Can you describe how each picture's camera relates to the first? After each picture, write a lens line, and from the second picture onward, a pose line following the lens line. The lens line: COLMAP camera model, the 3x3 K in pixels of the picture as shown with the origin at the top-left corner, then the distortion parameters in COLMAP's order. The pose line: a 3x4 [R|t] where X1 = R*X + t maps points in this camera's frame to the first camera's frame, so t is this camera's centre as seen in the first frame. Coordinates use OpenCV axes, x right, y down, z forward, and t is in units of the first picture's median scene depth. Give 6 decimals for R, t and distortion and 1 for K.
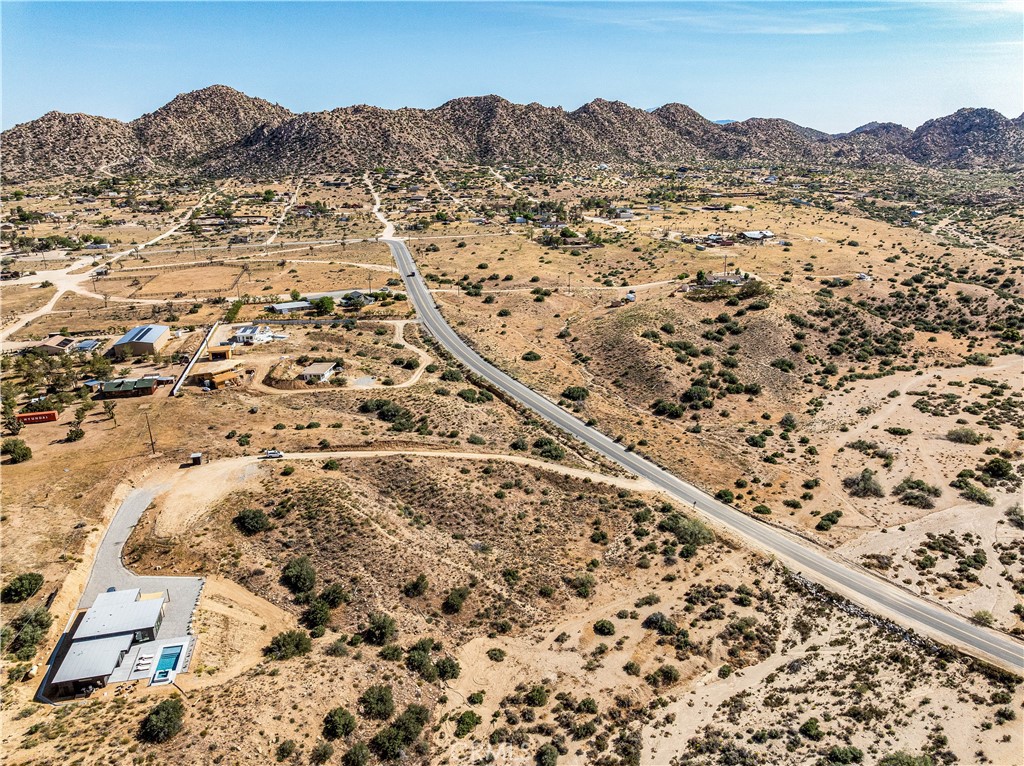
lens RADIAL K [[723.0, 0, 513.6], [0, 723.0, 379.9], [0, 0, 1]] dist [-0.047310, 0.017998]
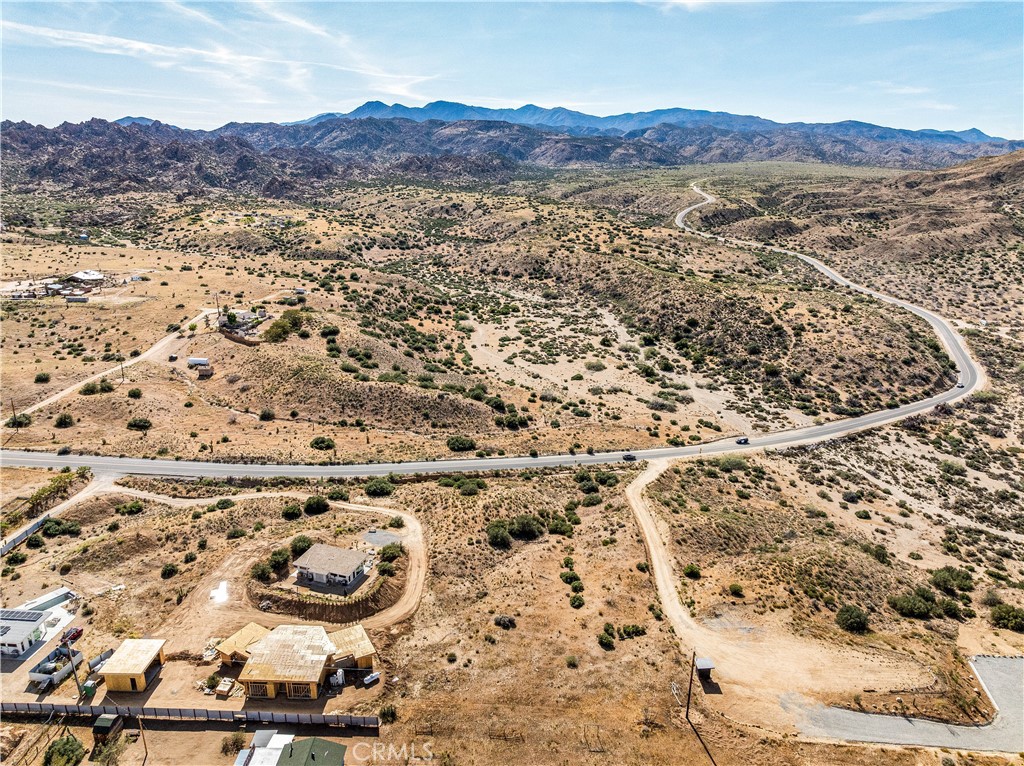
lens RADIAL K [[723.0, 0, 514.2], [0, 723.0, 382.7], [0, 0, 1]] dist [-0.047310, 0.017998]
pose [[0.240476, -0.277814, 0.930049, -1.112341], [0.299266, 0.932709, 0.201229, -0.333955], [-0.923369, 0.229941, 0.307434, 1.008230]]
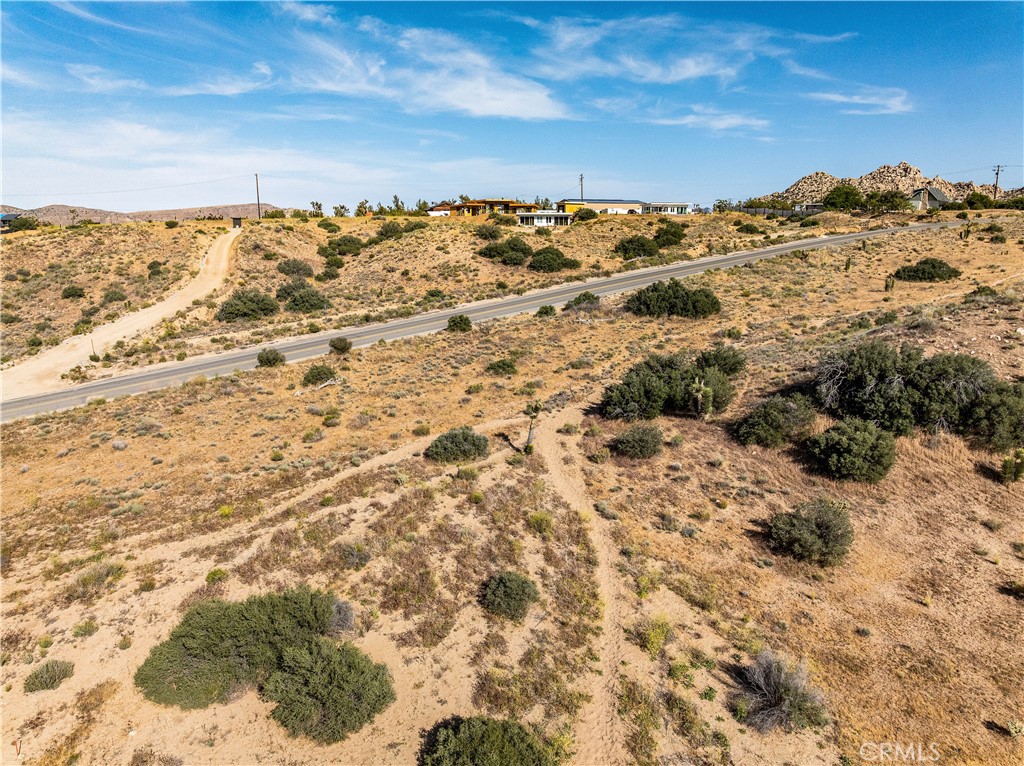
lens RADIAL K [[723.0, 0, 512.4], [0, 723.0, 395.3], [0, 0, 1]] dist [-0.047310, 0.017998]
pose [[0.085201, 0.234655, -0.968338, 0.607679], [-0.315377, 0.928252, 0.197193, 0.024843], [0.945134, 0.288590, 0.153093, 1.409062]]
